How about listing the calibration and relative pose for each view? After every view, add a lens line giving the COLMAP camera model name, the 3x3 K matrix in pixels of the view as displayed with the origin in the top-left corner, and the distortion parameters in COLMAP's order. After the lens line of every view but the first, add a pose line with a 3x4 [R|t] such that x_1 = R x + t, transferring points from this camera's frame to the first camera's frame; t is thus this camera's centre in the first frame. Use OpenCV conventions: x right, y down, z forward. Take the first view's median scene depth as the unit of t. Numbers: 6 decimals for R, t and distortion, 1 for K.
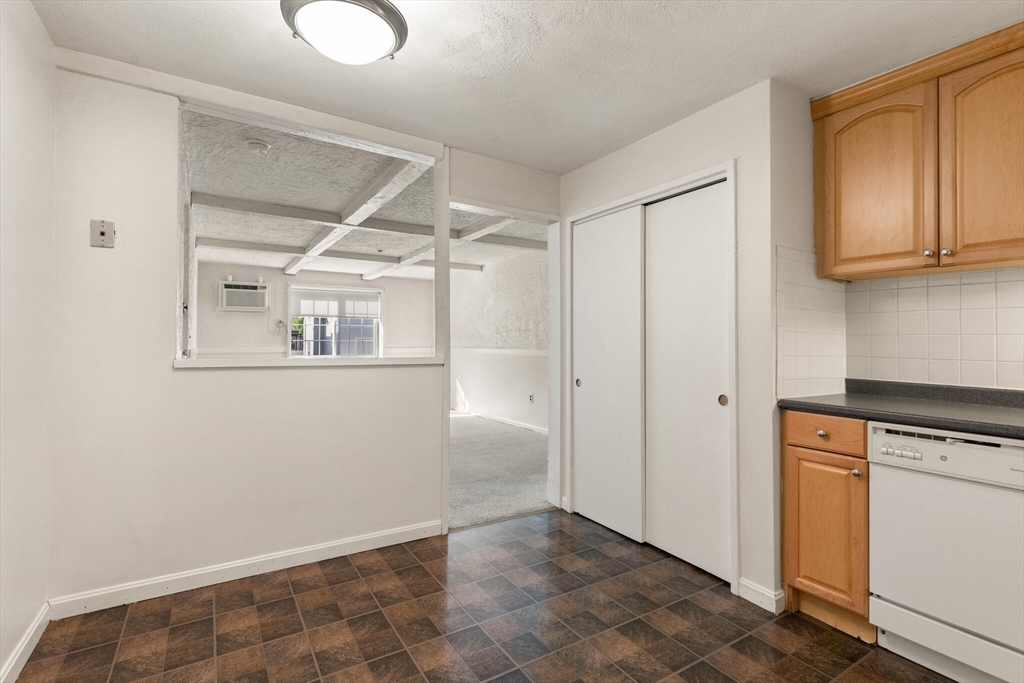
lens RADIAL K [[469.6, 0, 508.8], [0, 469.6, 333.7], [0, 0, 1]] dist [0.007549, -0.001470]
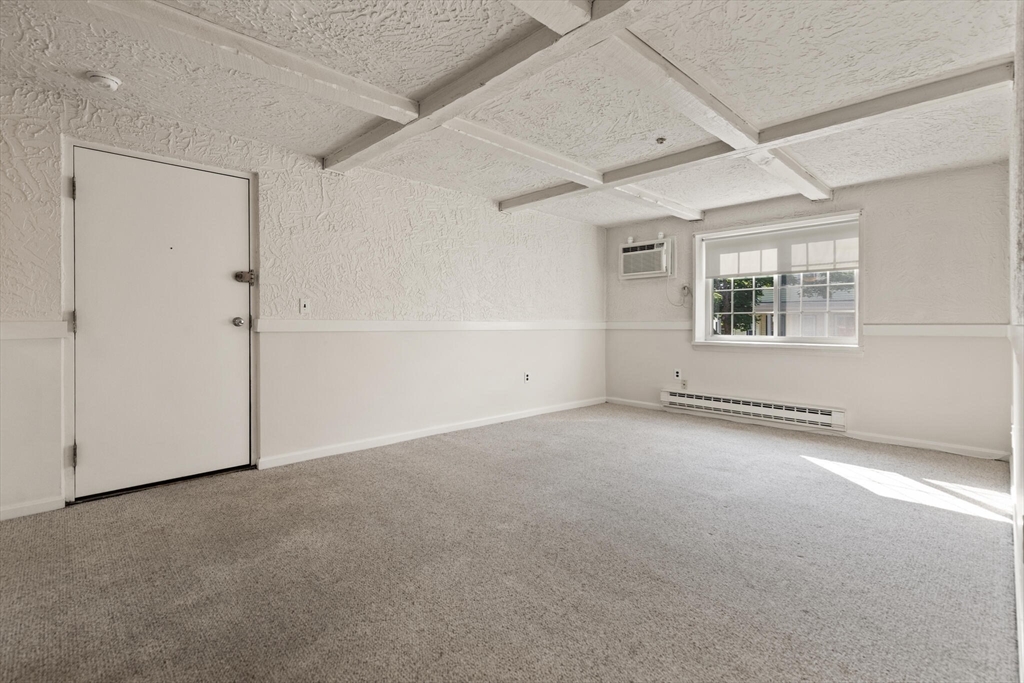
lens RADIAL K [[469.6, 0, 518.7], [0, 469.6, 320.9], [0, 0, 1]] dist [0.007549, -0.001470]
pose [[0.231307, -0.007024, -0.972856, 0.163574], [0.017956, 0.999834, -0.002949, 0.023405], [0.972715, -0.016787, 0.231394, 0.581489]]
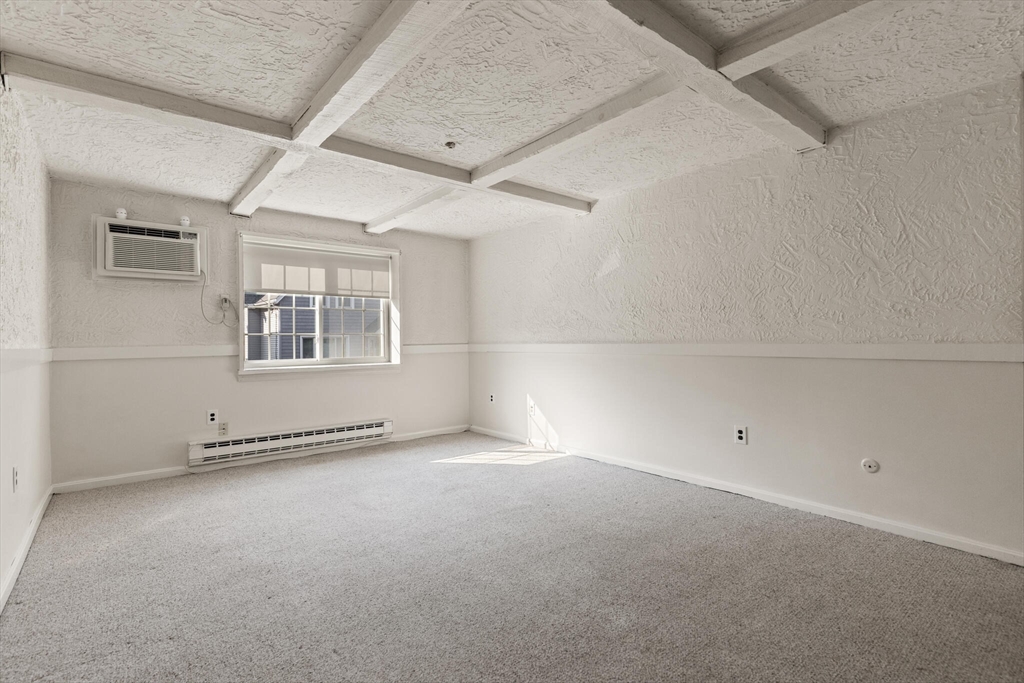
lens RADIAL K [[469.6, 0, 504.8], [0, 469.6, 334.4], [0, 0, 1]] dist [0.007549, -0.001470]
pose [[0.993046, -0.012242, 0.117088, -0.226749], [0.011481, 0.999908, 0.007173, 0.014352], [-0.117165, -0.005779, 0.993096, 0.416845]]
